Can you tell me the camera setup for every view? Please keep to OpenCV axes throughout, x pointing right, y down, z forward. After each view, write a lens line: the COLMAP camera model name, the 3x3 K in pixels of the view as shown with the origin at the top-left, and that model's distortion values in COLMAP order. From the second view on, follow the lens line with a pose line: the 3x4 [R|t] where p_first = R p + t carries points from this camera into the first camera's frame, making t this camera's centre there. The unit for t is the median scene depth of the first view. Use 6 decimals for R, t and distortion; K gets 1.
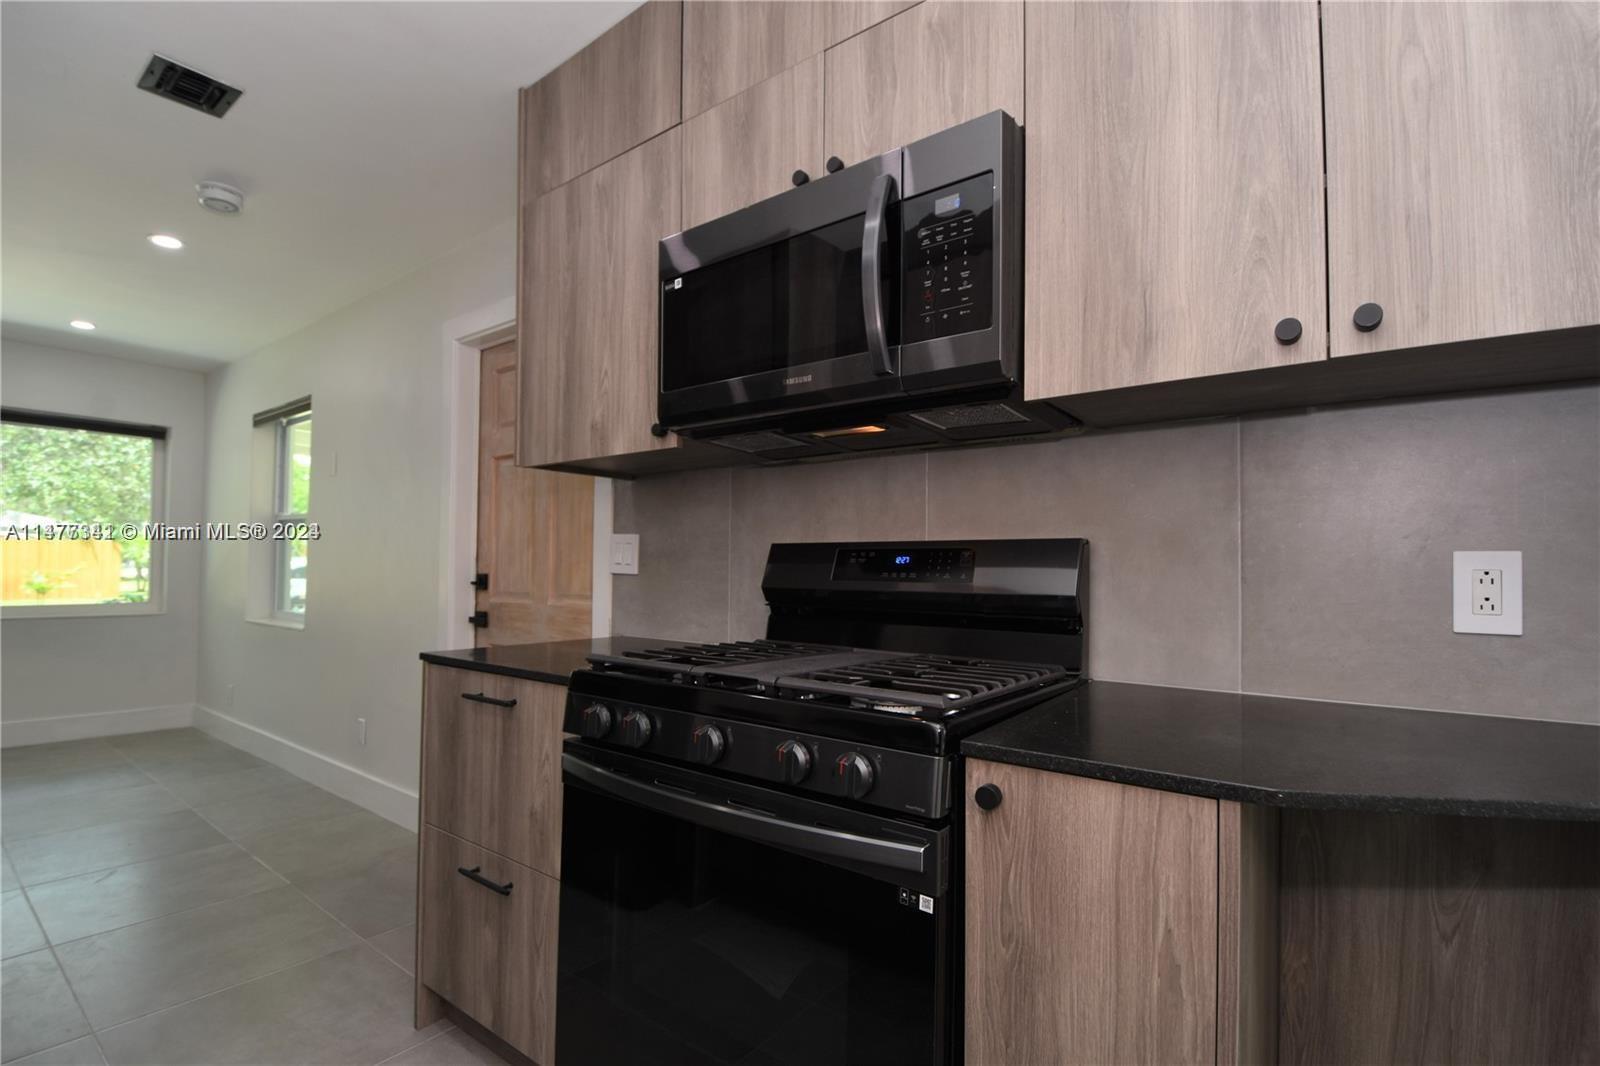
lens RADIAL K [[716.2, 0, 798.3], [0, 716.2, 548.8], [0, 0, 1]] dist [-0.001177, -0.011461]
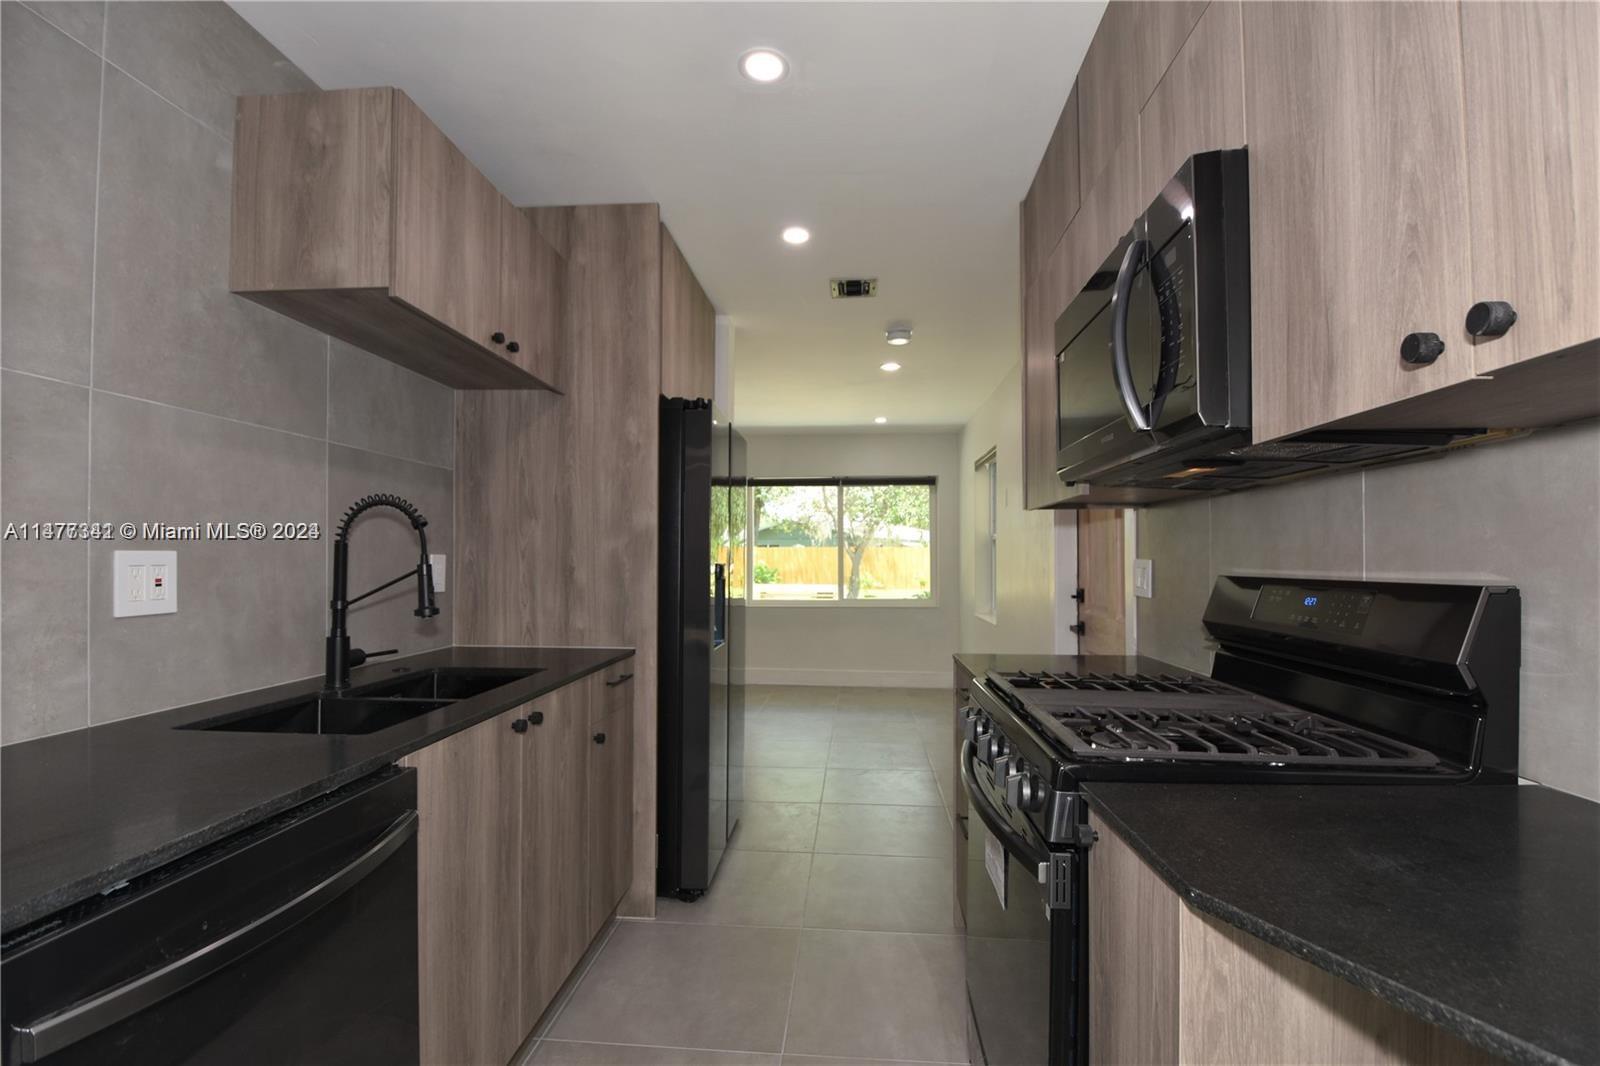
lens RADIAL K [[716.2, 0, 815.6], [0, 716.2, 543.9], [0, 0, 1]] dist [-0.001177, -0.011461]
pose [[0.549924, -0.027818, -0.834752, 0.705573], [0.026217, 0.999528, -0.016038, -0.073650], [0.834803, -0.013065, 0.550393, 0.026908]]
